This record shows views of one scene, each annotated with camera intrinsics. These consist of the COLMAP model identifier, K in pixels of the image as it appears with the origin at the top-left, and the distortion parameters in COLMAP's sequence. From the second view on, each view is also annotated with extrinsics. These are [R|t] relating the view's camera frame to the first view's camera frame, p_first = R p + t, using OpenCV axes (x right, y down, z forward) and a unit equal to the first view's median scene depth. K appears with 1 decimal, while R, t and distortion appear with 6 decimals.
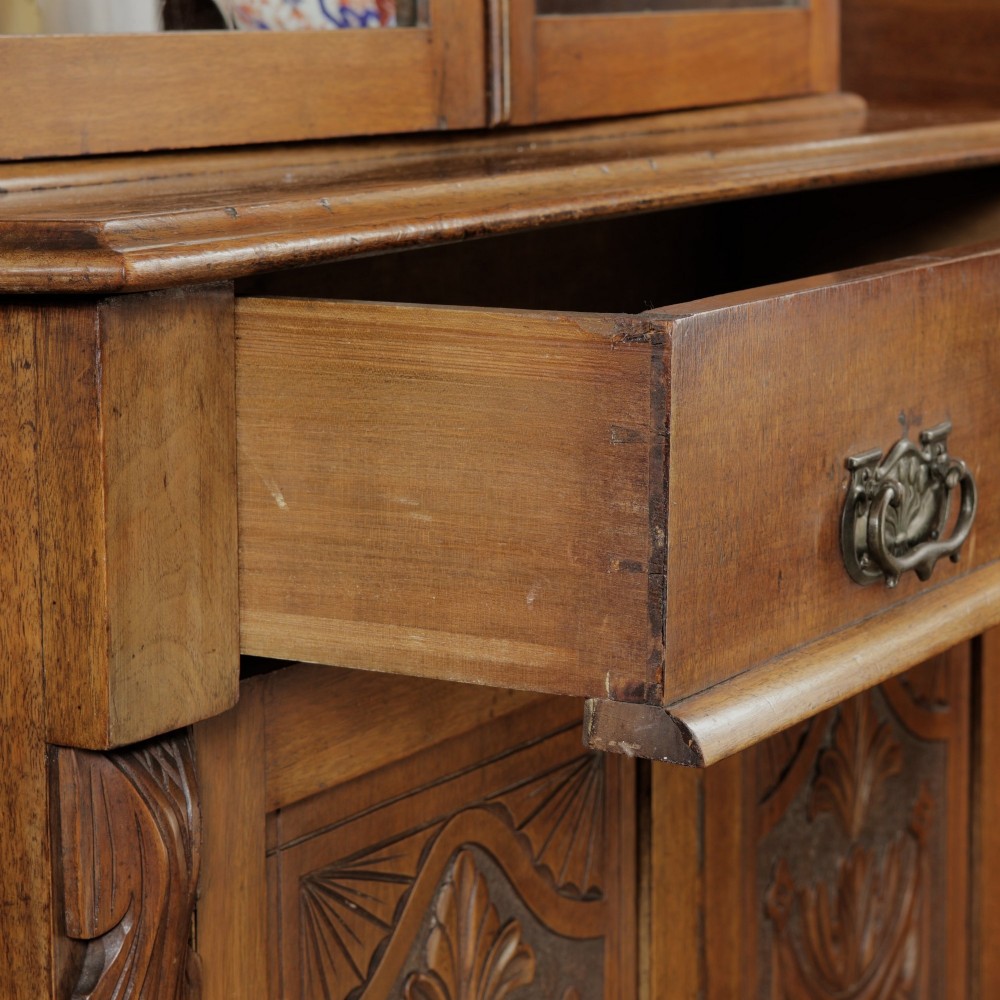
lens RADIAL K [[3349.4, 0, 500.7], [0, 3349.4, 505.6], [0, 0, 1]] dist [0.090547, 0.000000]
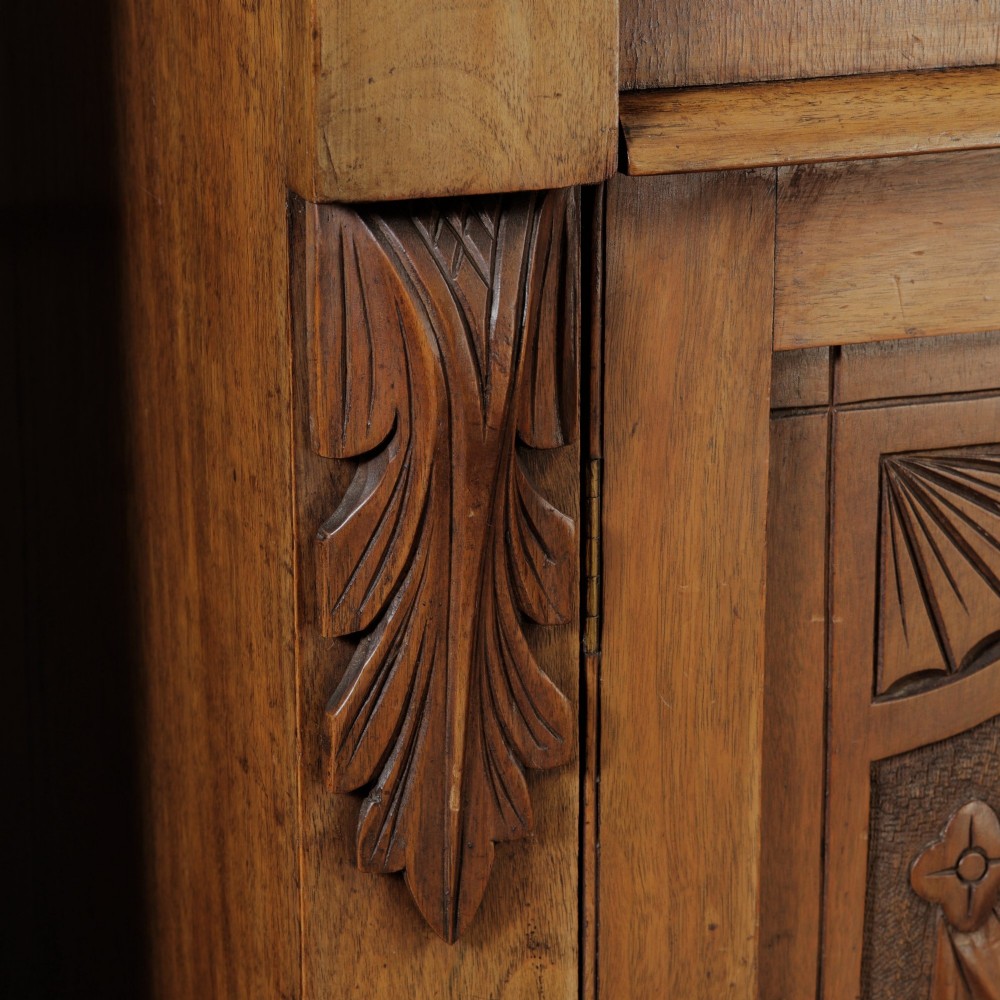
lens RADIAL K [[3319.9, 0, 502.3], [0, 3319.9, 493.7], [0, 0, 1]] dist [-0.025744, 0.000000]
pose [[0.741230, 0.185302, -0.645168, 0.379497], [-0.098540, 0.980767, 0.168479, 0.009081], [0.663979, -0.061307, 0.745234, 0.474598]]
